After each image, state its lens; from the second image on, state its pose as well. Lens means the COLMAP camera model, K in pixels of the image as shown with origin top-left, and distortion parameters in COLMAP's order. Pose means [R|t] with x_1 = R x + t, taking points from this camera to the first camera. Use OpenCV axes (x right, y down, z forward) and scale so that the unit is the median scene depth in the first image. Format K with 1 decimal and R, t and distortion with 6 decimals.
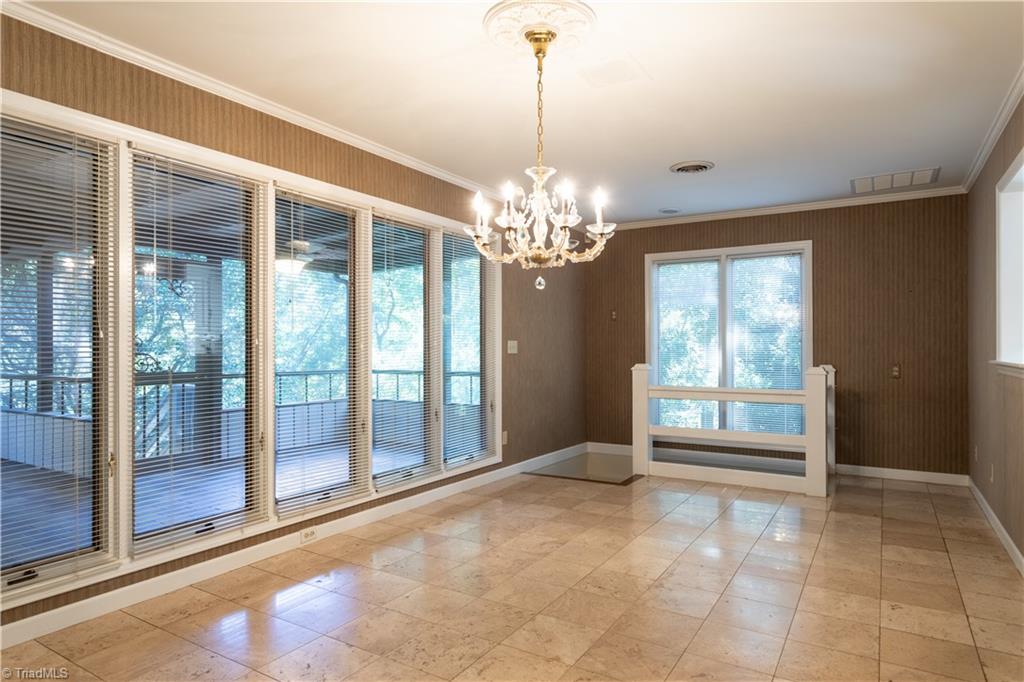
lens RADIAL K [[612.2, 0, 485.0], [0, 612.2, 347.7], [0, 0, 1]] dist [-0.006662, 0.000563]
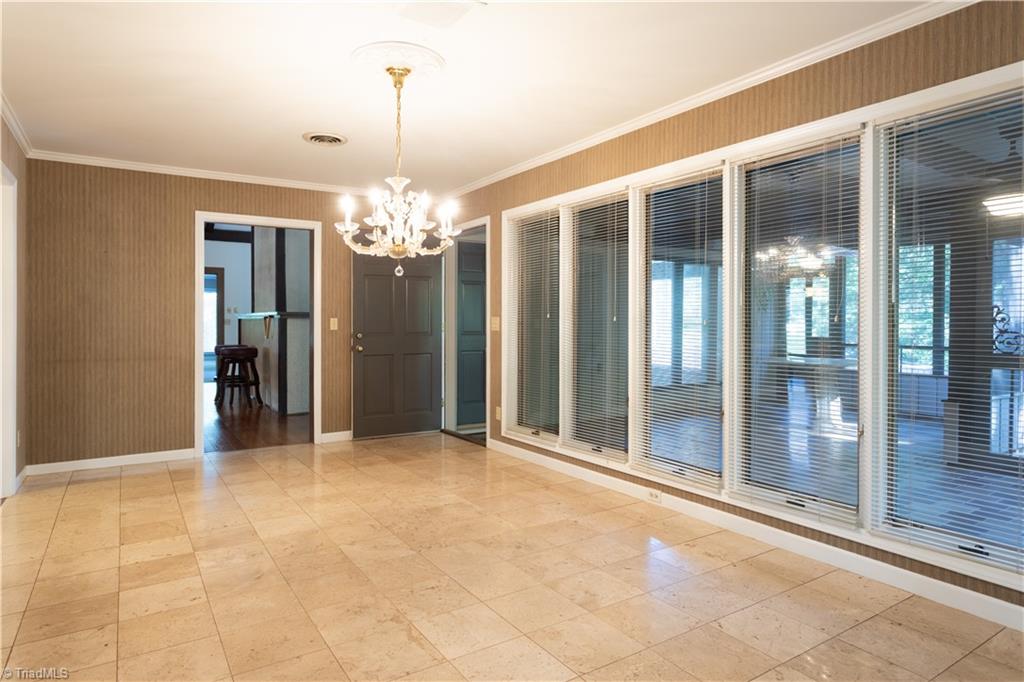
lens RADIAL K [[610.5, 0, 536.1], [0, 610.5, 319.0], [0, 0, 1]] dist [0.001554, 0.000105]
pose [[-0.383431, -0.004652, -0.923558, 0.862216], [-0.002960, 0.999988, -0.003809, -0.003217], [0.923565, 0.001273, -0.383440, 1.326903]]
